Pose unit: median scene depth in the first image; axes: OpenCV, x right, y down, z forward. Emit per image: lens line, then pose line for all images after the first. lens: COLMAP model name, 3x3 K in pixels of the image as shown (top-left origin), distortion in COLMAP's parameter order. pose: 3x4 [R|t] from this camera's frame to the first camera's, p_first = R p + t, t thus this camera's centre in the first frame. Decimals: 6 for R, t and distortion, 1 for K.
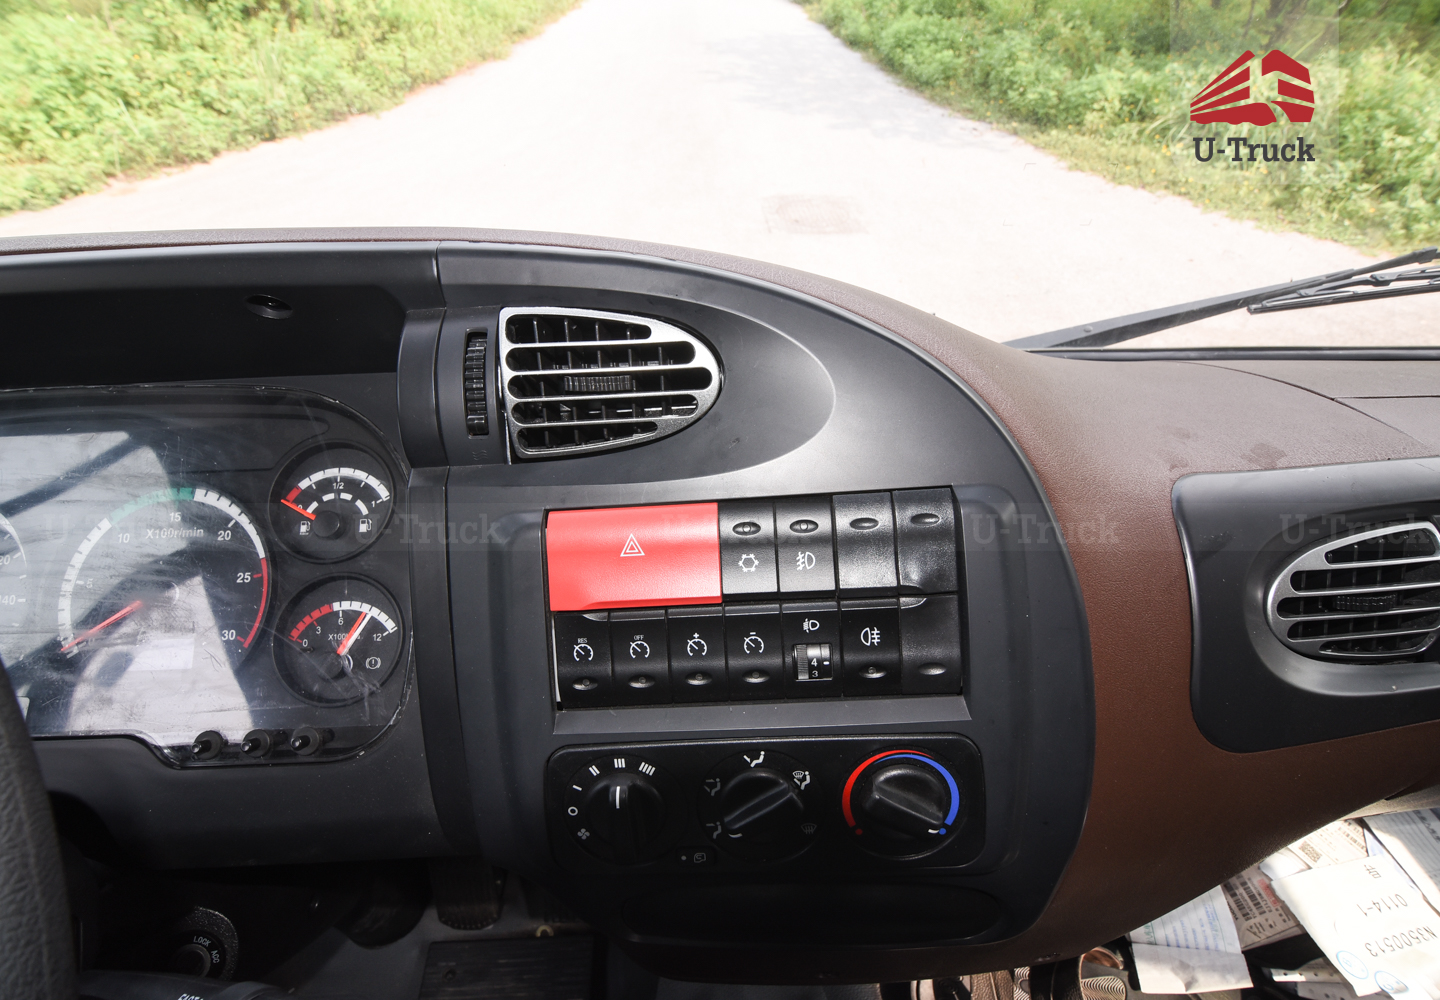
lens RADIAL K [[660.9, 0, 719.8], [0, 660.9, 503.0], [0, 0, 1]] dist [-0.015005, -0.005445]
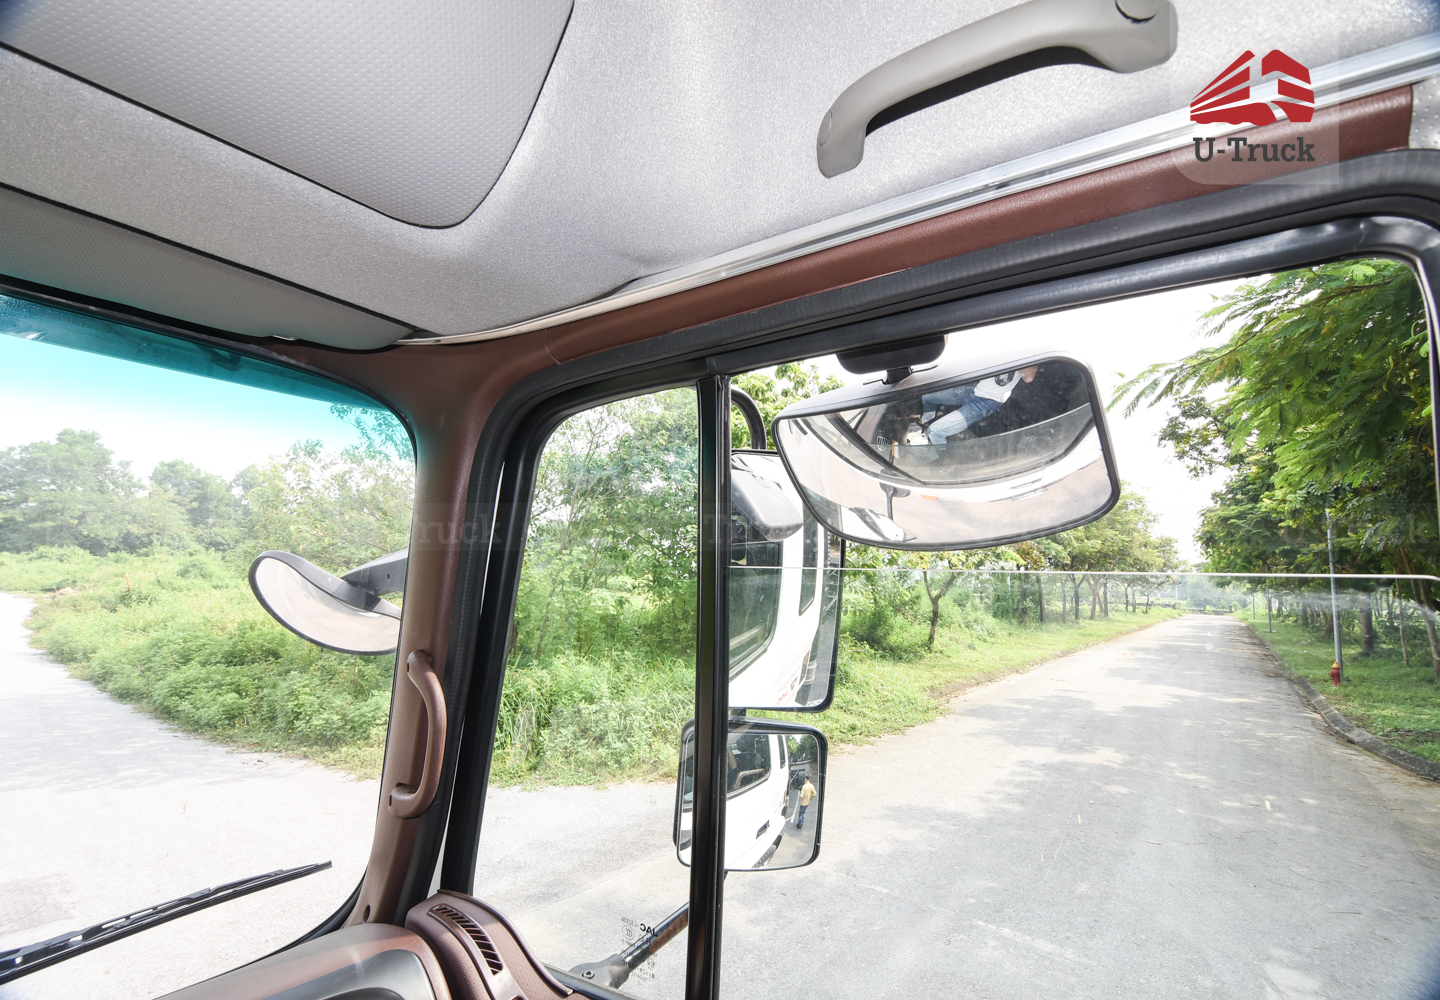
lens RADIAL K [[638.3, 0, 718.6], [0, 638.3, 500.2], [0, 0, 1]] dist [-0.012770, -0.005500]
pose [[0.655476, 0.102840, 0.748182, 0.098760], [0.503312, 0.679122, -0.534295, 0.019789], [-0.563053, 0.726786, 0.393387, -0.051162]]
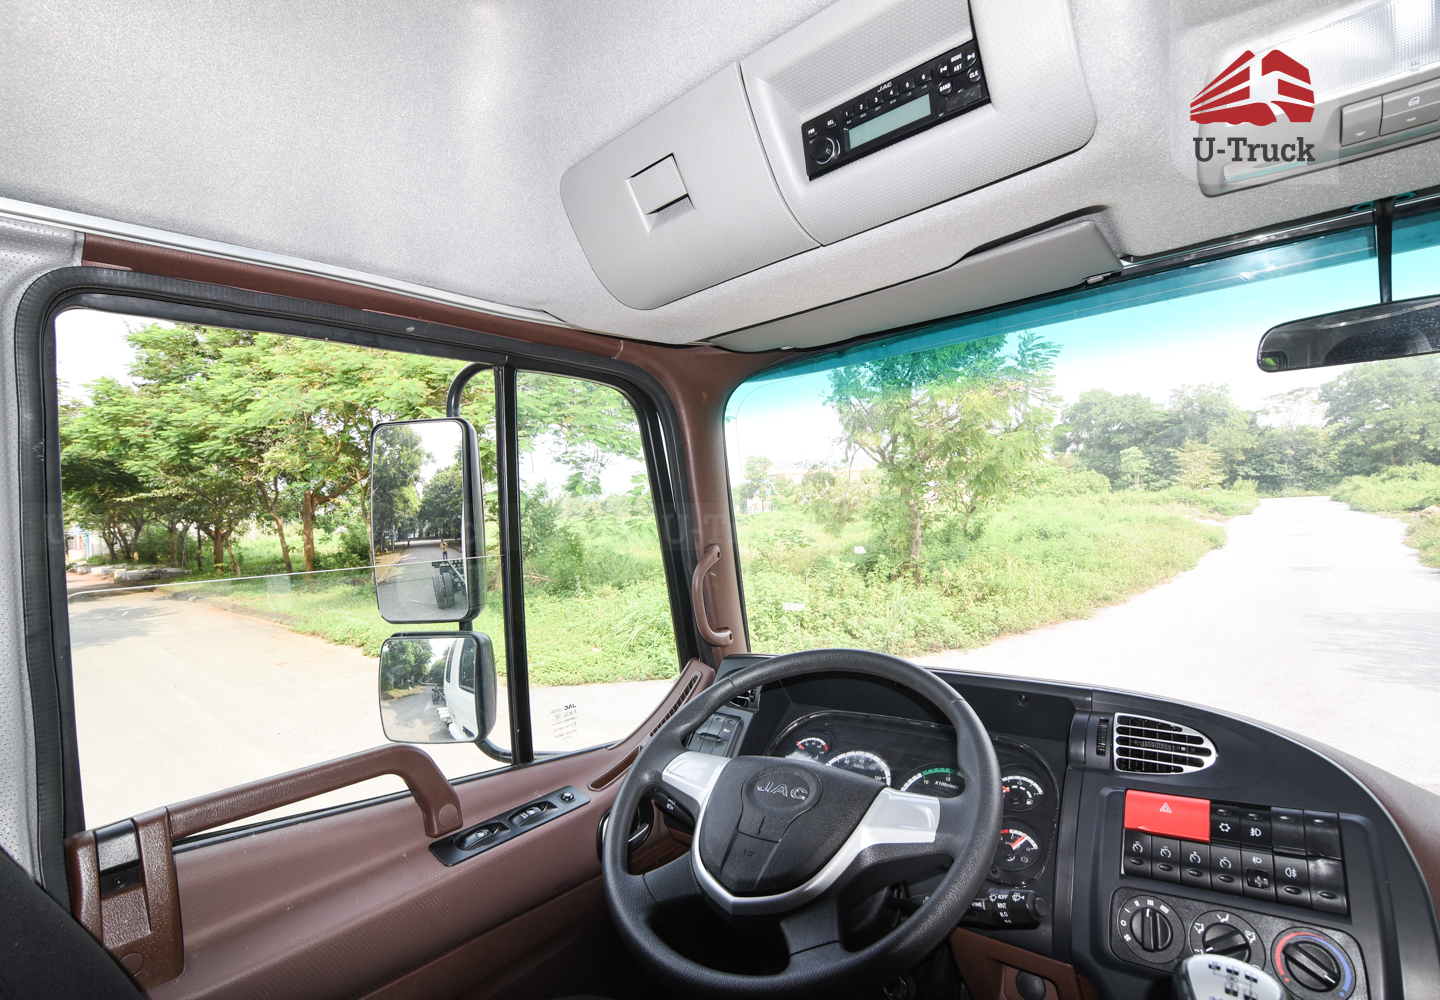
lens RADIAL K [[663.6, 0, 717.1], [0, 663.6, 502.4], [0, 0, 1]] dist [-0.002422, -0.011394]
pose [[0.720127, -0.062873, -0.690988, 0.015894], [-0.431481, 0.739316, -0.516948, 0.045149], [0.543361, 0.670417, 0.505273, -0.070183]]
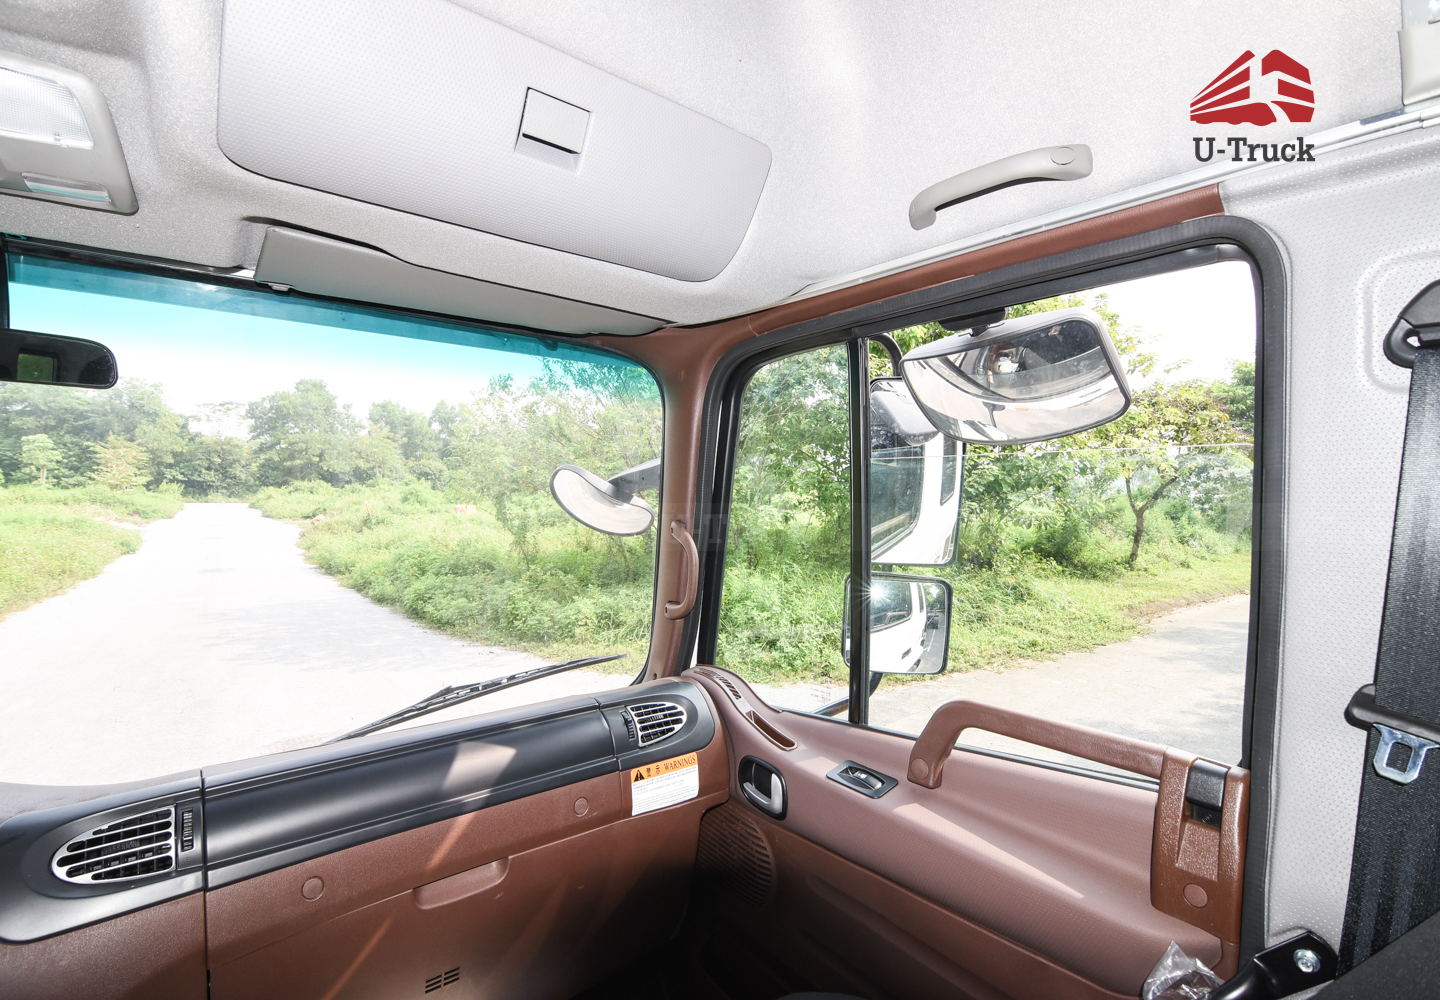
lens RADIAL K [[660.9, 0, 716.4], [0, 660.9, 501.2], [0, 0, 1]] dist [-0.003238, -0.010218]
pose [[0.824398, -0.008613, 0.565945, 0.058425], [0.389733, 0.733732, -0.556548, 0.052236], [-0.410458, 0.679384, 0.608244, -0.077704]]
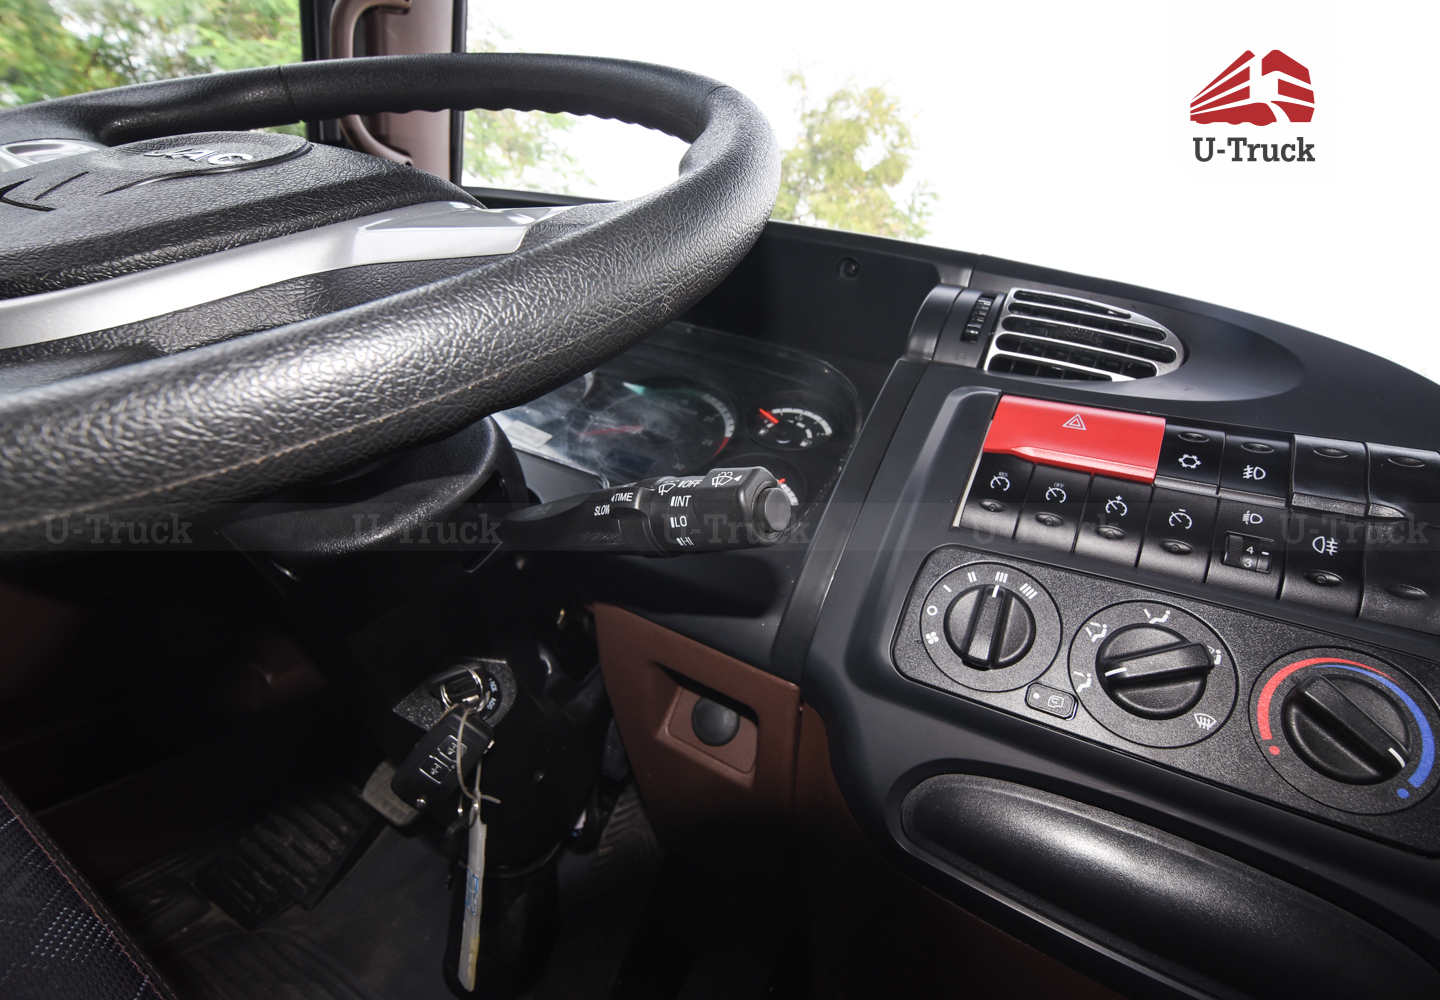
lens RADIAL K [[649.5, 0, 710.8], [0, 649.5, 500.3], [0, 0, 1]] dist [-0.026165, -0.005670]
pose [[0.830671, 0.300073, -0.468980, -0.003597], [-0.504631, 0.761659, -0.406477, 0.035747], [0.235230, 0.574311, 0.784114, 0.002032]]
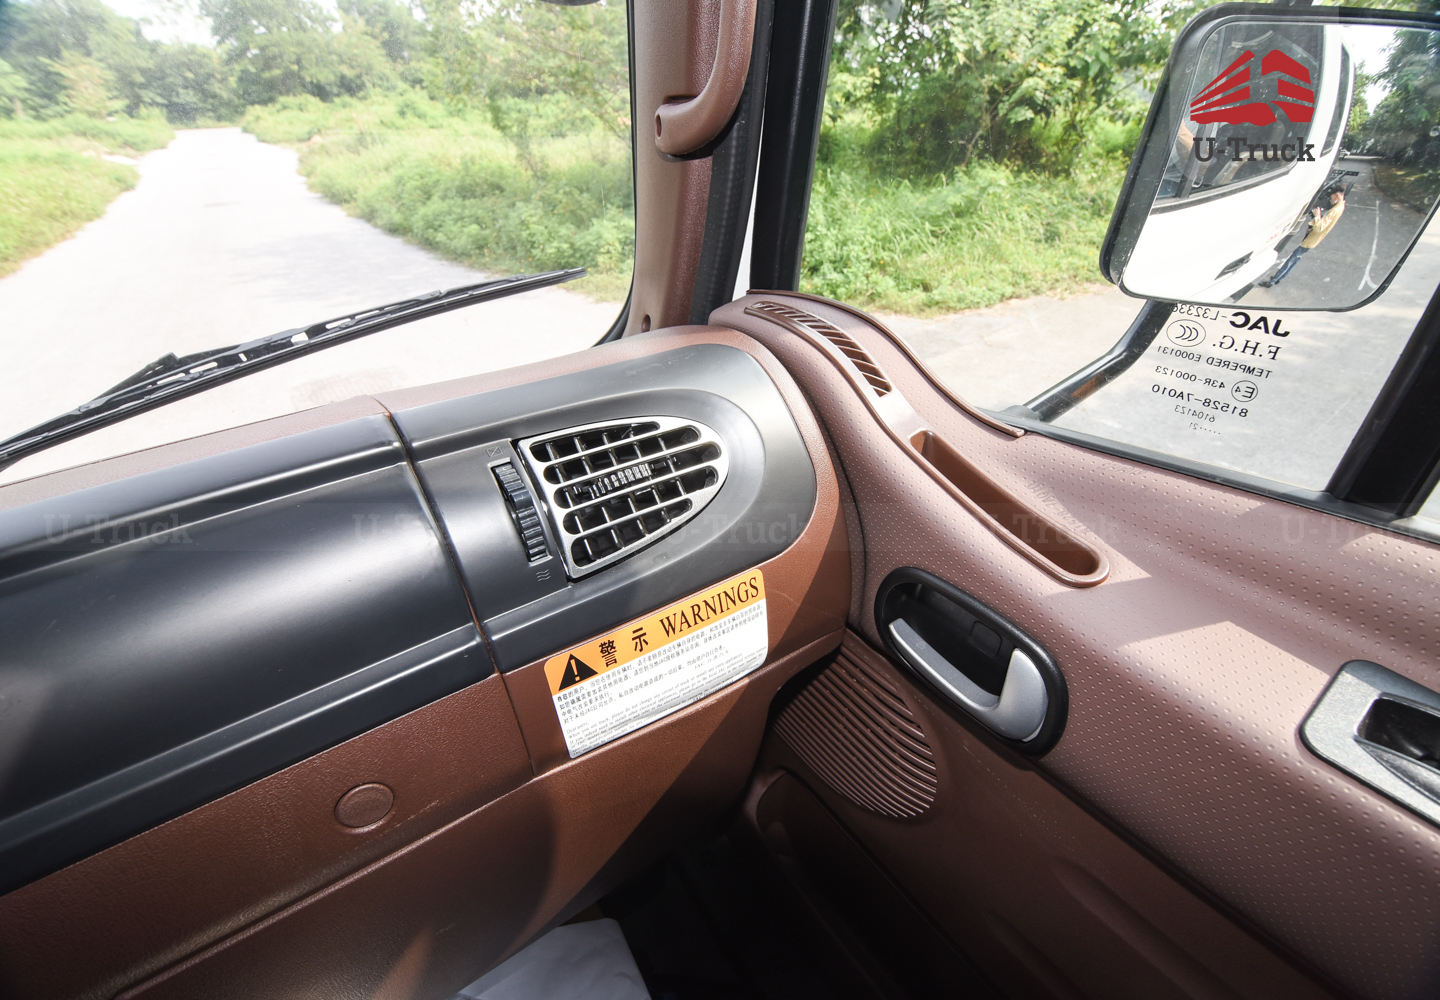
lens RADIAL K [[635.8, 0, 718.7], [0, 635.8, 500.1], [0, 0, 1]] dist [-0.014346, -0.005508]
pose [[0.846395, -0.306277, 0.435672, 0.114657], [0.385394, 0.916853, -0.104172, 0.010324], [-0.367542, 0.256076, 0.894057, 0.007826]]
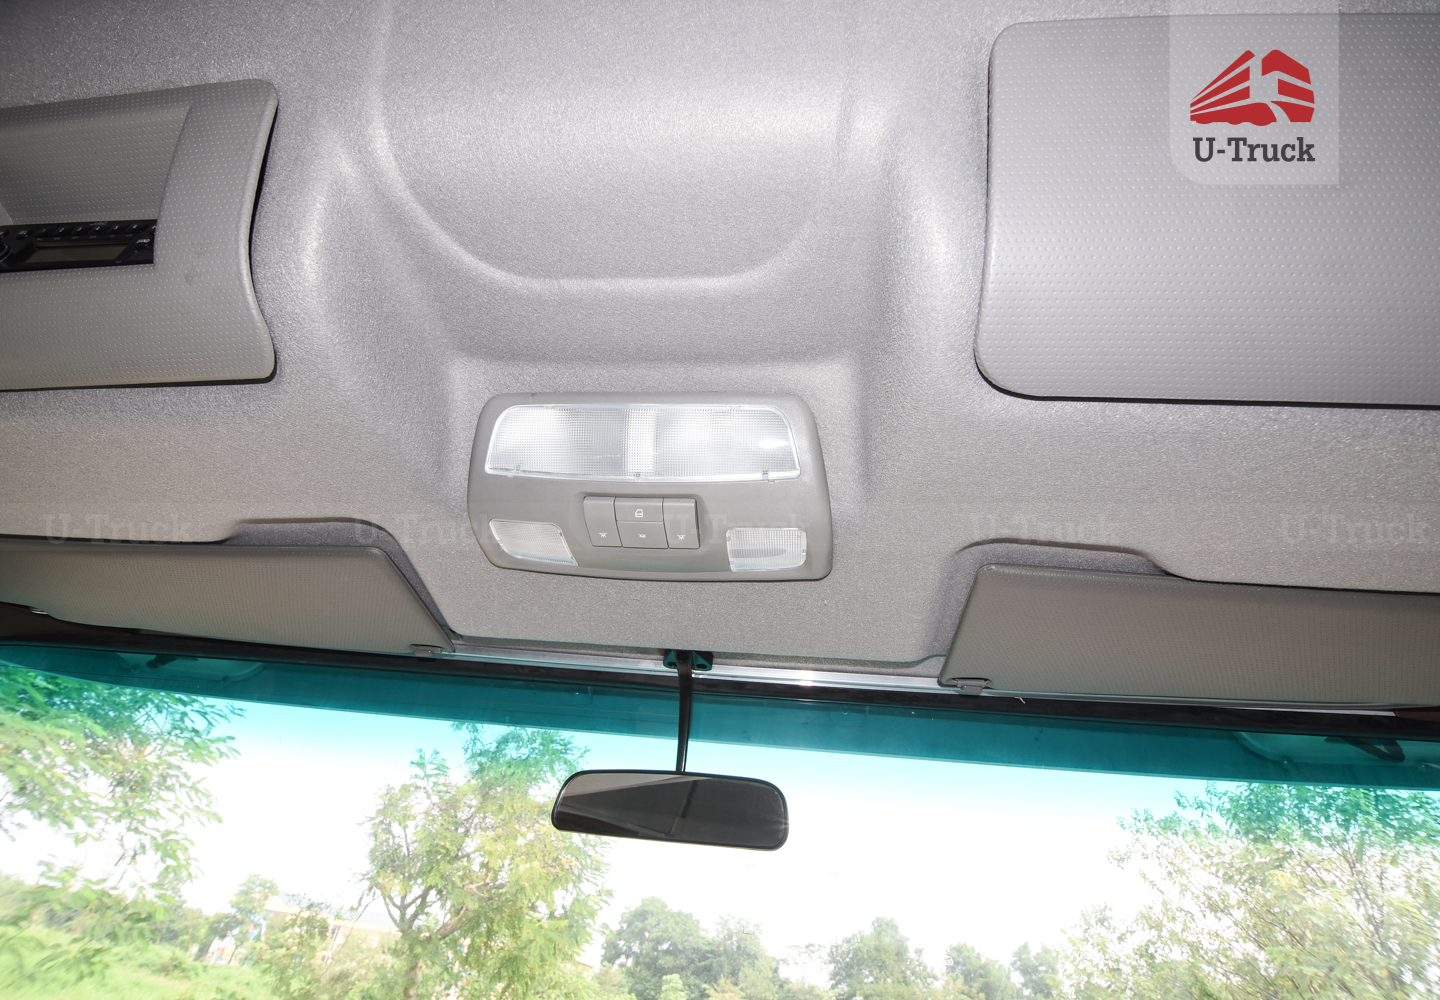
lens RADIAL K [[664.4, 0, 716.9], [0, 664.4, 501.2], [0, 0, 1]] dist [-0.012763, -0.005127]
pose [[0.984801, -0.015992, -0.172950, 0.043940], [-0.169973, 0.116102, -0.978585, 0.011335], [0.035730, 0.993109, 0.111619, -0.032374]]
